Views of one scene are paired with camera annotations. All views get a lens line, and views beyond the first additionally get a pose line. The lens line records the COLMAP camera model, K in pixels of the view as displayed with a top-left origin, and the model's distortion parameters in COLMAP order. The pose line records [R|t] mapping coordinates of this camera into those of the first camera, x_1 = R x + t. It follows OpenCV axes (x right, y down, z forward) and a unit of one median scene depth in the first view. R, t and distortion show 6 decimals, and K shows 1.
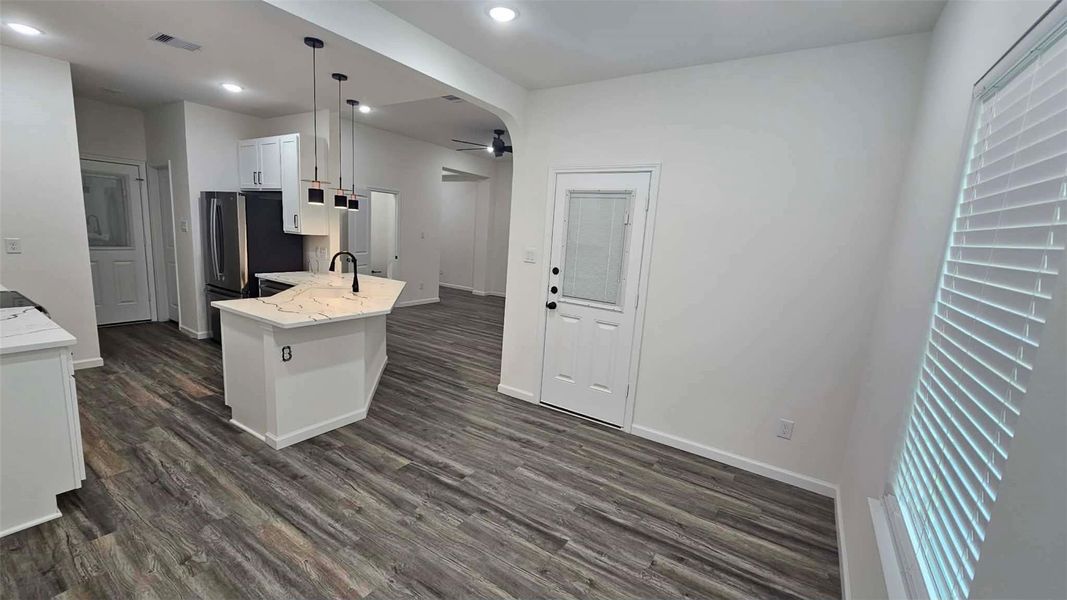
lens RADIAL K [[433.1, 0, 533.5], [0, 433.1, 300.0], [0, 0, 1]] dist [0.000514, -0.000017]
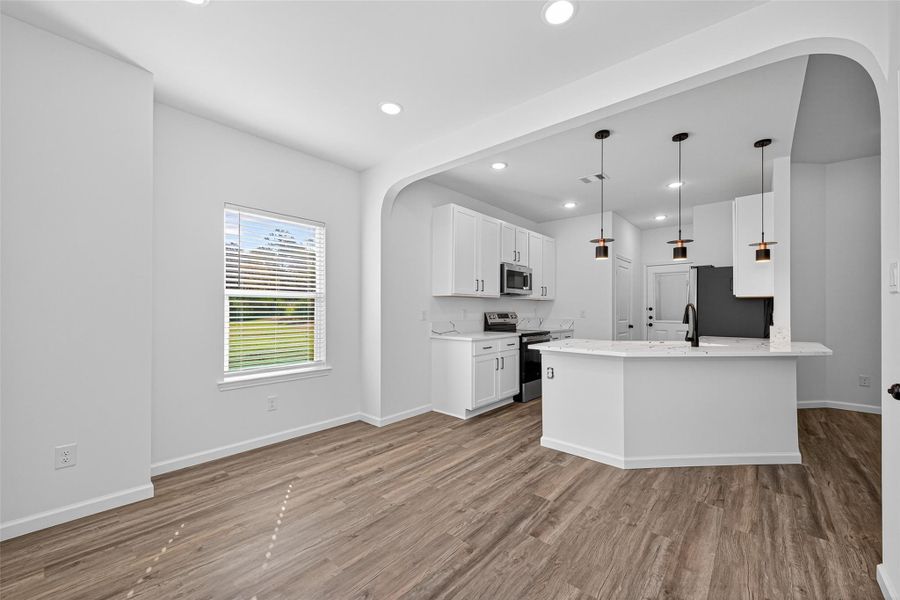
lens RADIAL K [[355.7, 0, 459.5], [0, 355.7, 309.1], [0, 0, 1]] dist [0.001048, -0.000170]
pose [[-0.120918, -0.069184, -0.990249, 0.633905], [-0.169729, 0.984319, -0.048045, 0.035663], [0.978045, 0.162264, -0.130764, 0.970181]]
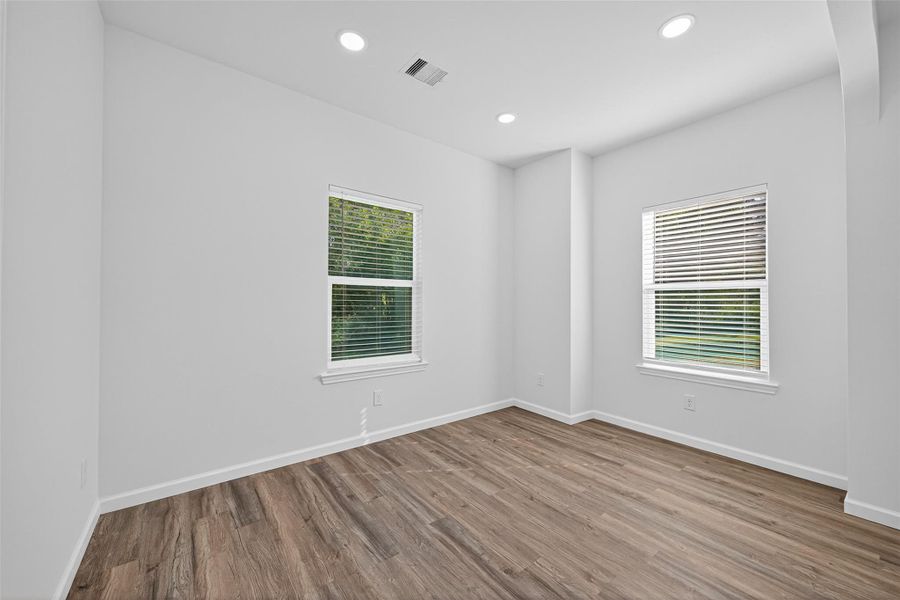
lens RADIAL K [[349.5, 0, 450.0], [0, 349.5, 300.0], [0, 0, 1]] dist [0.001407, -0.000102]
pose [[-0.939558, -0.069062, 0.335352, -0.190197], [-0.013851, 0.986311, 0.164312, -0.101394], [-0.342109, 0.149736, -0.927653, 1.517127]]
